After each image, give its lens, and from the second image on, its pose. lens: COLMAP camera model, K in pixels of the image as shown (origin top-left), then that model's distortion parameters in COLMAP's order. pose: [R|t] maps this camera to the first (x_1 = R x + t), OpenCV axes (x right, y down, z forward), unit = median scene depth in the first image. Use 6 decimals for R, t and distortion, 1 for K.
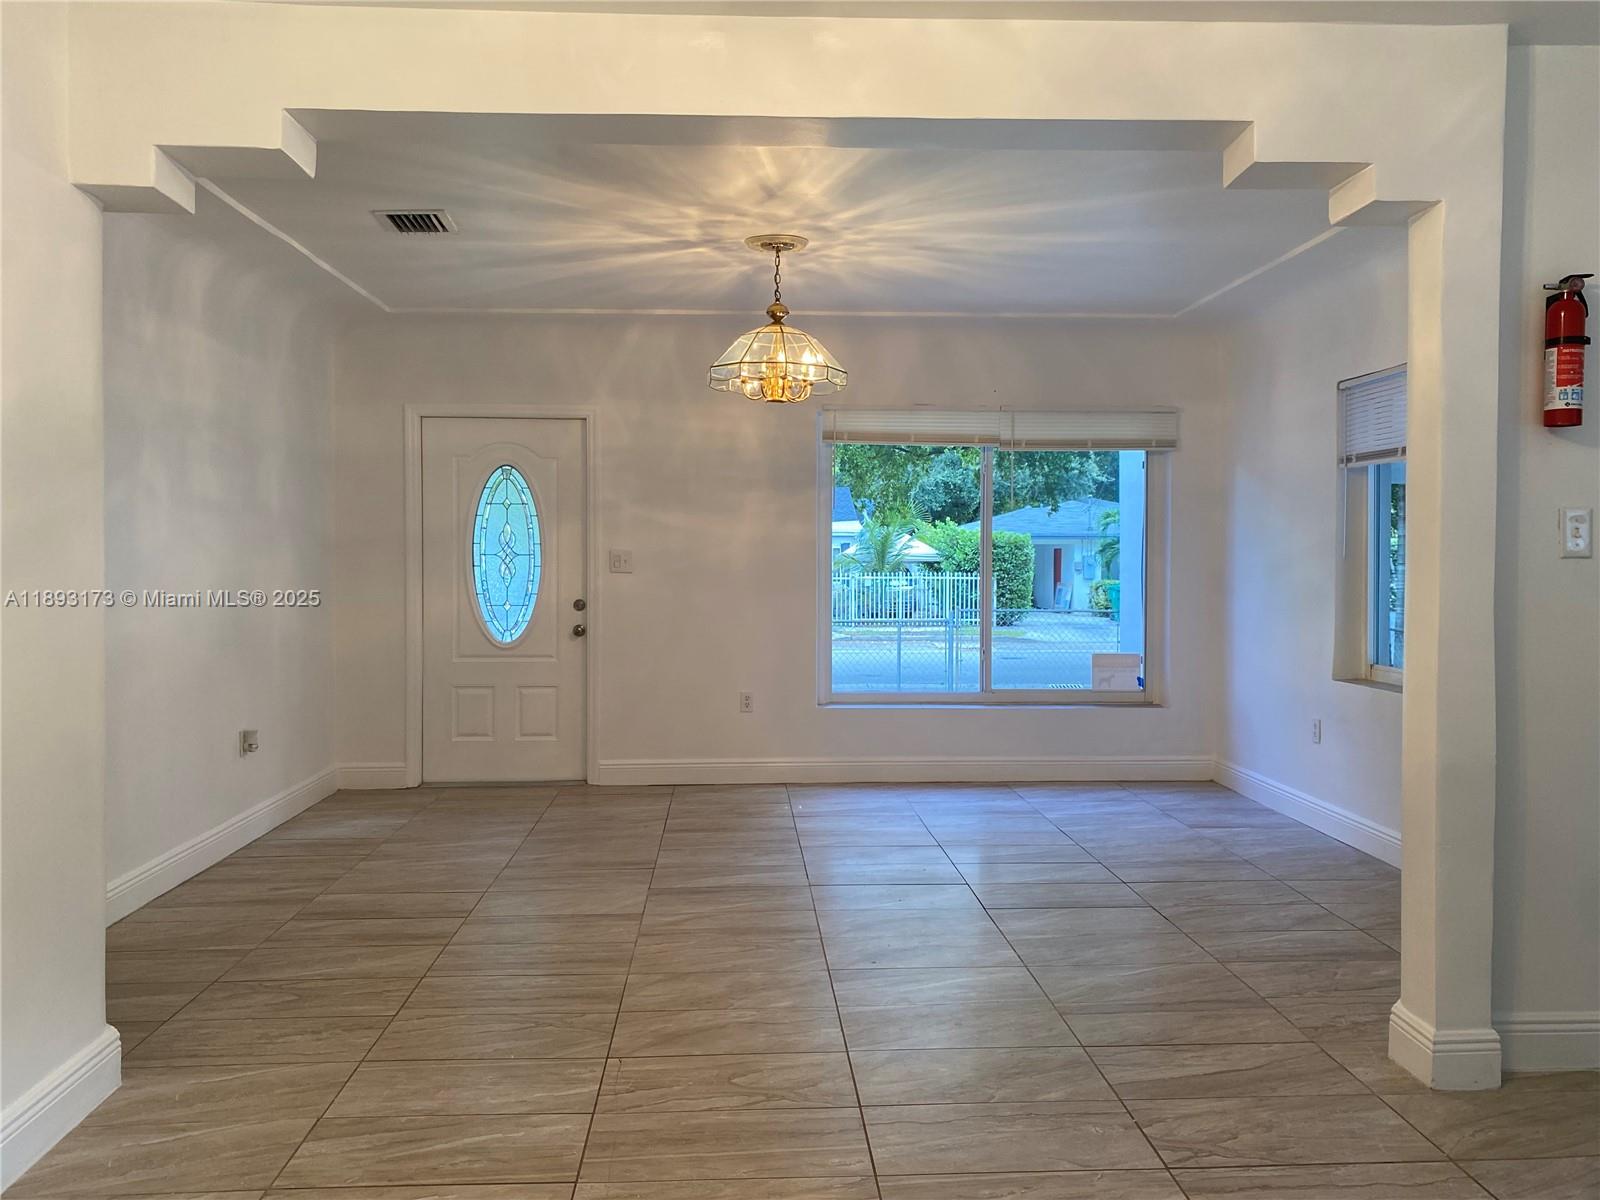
lens RADIAL K [[1224.4, 0, 803.0], [0, 1224.4, 581.7], [0, 0, 1]] dist [0.088116, -0.132074]
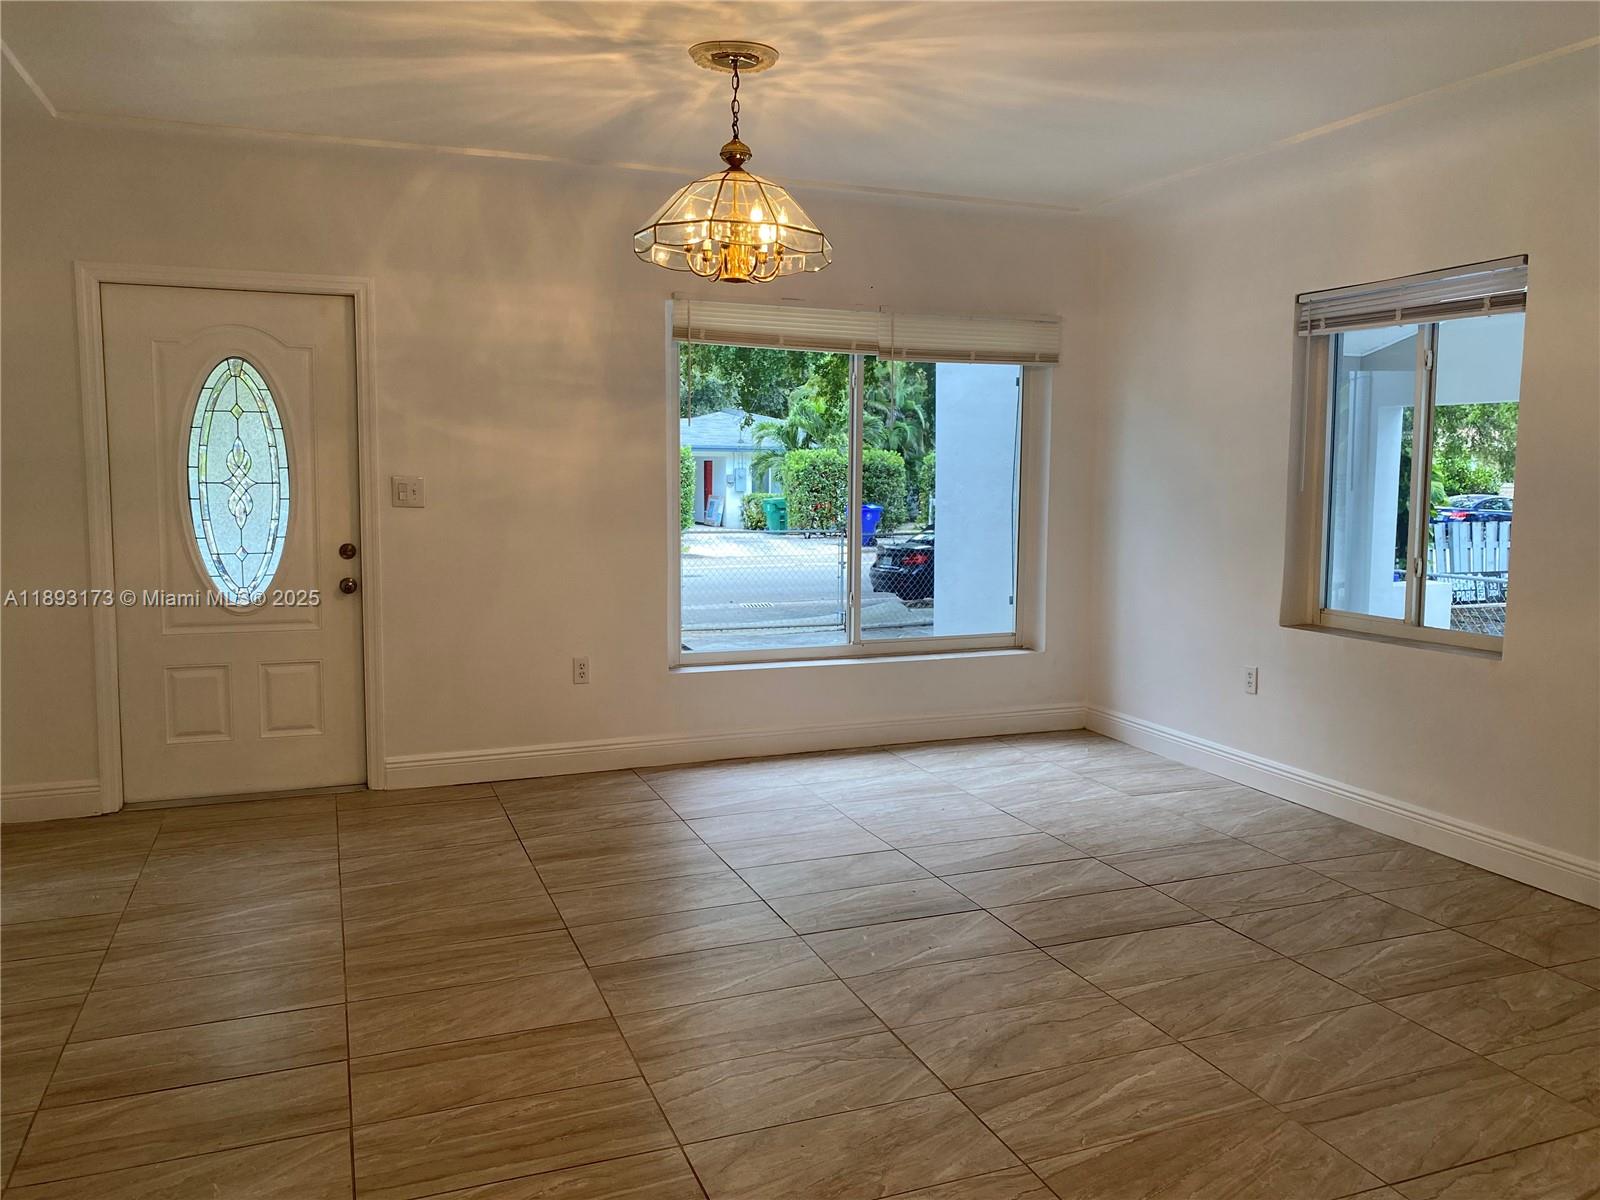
lens RADIAL K [[1234.6, 0, 817.2], [0, 1234.6, 580.1], [0, 0, 1]] dist [0.011044, 0.000115]
pose [[0.948696, -0.023703, 0.315301, -0.154351], [0.001032, 0.997413, 0.071877, -0.017345], [-0.316189, -0.067864, 0.946266, 0.210890]]
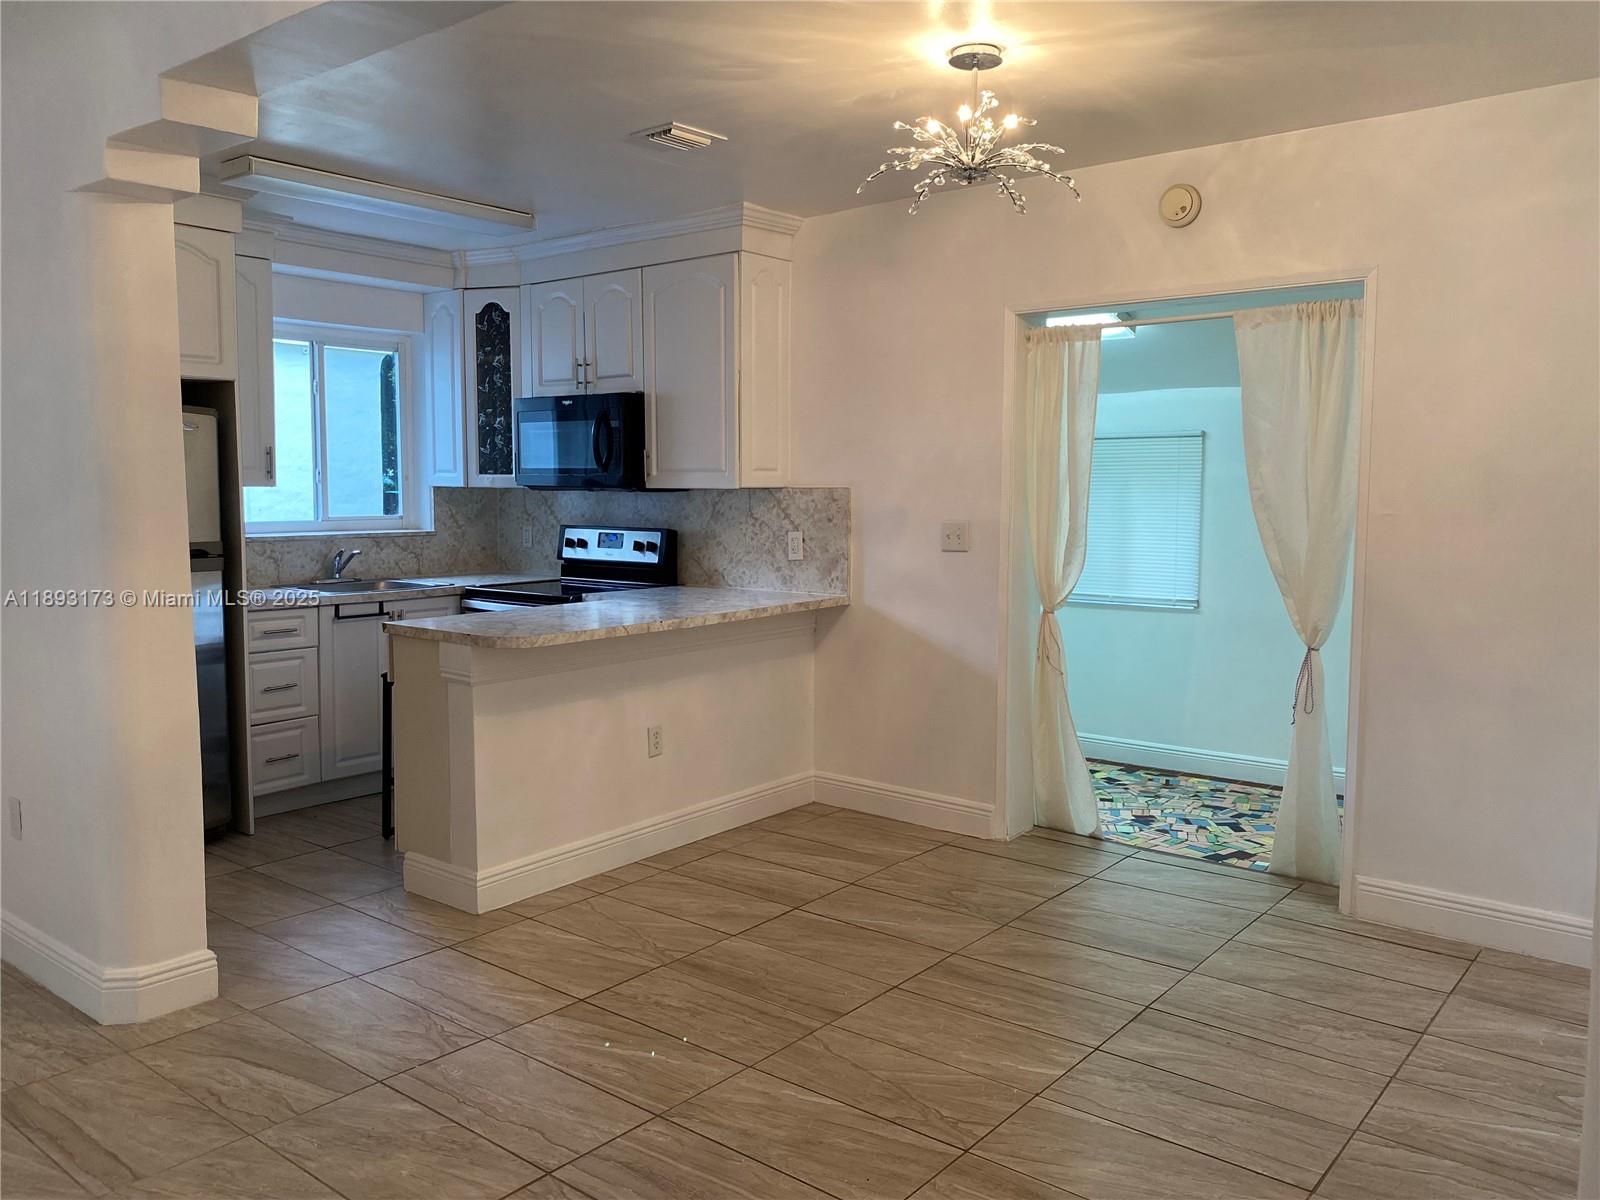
lens RADIAL K [[1234.6, 0, 817.2], [0, 1234.6, 580.1], [0, 0, 1]] dist [0.011044, 0.000115]
pose [[-0.748371, -0.056450, 0.660874, -0.279307], [0.008935, 0.995423, 0.095144, -0.033198], [-0.663220, 0.077108, -0.744442, 0.639279]]
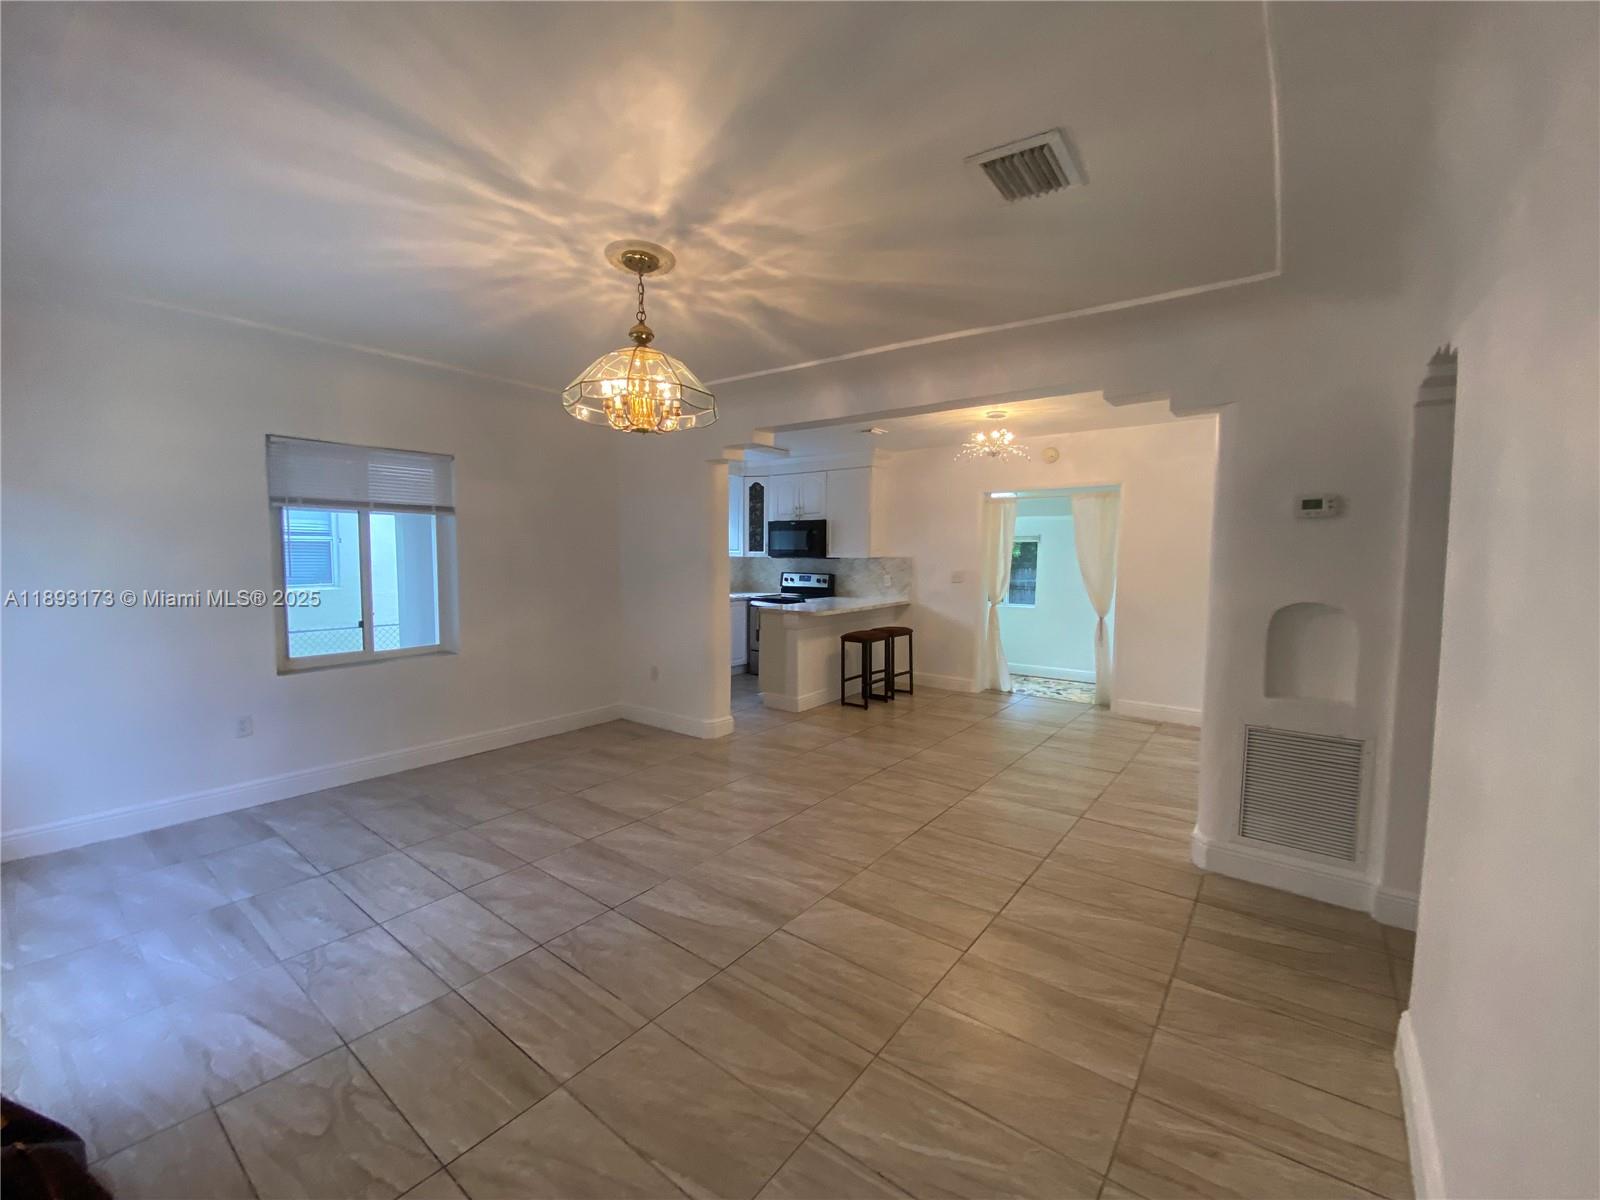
lens RADIAL K [[649.8, 0, 794.8], [0, 649.8, 598.8], [0, 0, 1]] dist [0.024348, -0.023109]
pose [[-0.752428, -0.053012, 0.656538, -0.330409], [0.007176, 0.996037, 0.088649, -0.045454], [-0.658636, 0.071414, -0.749065, 0.967360]]
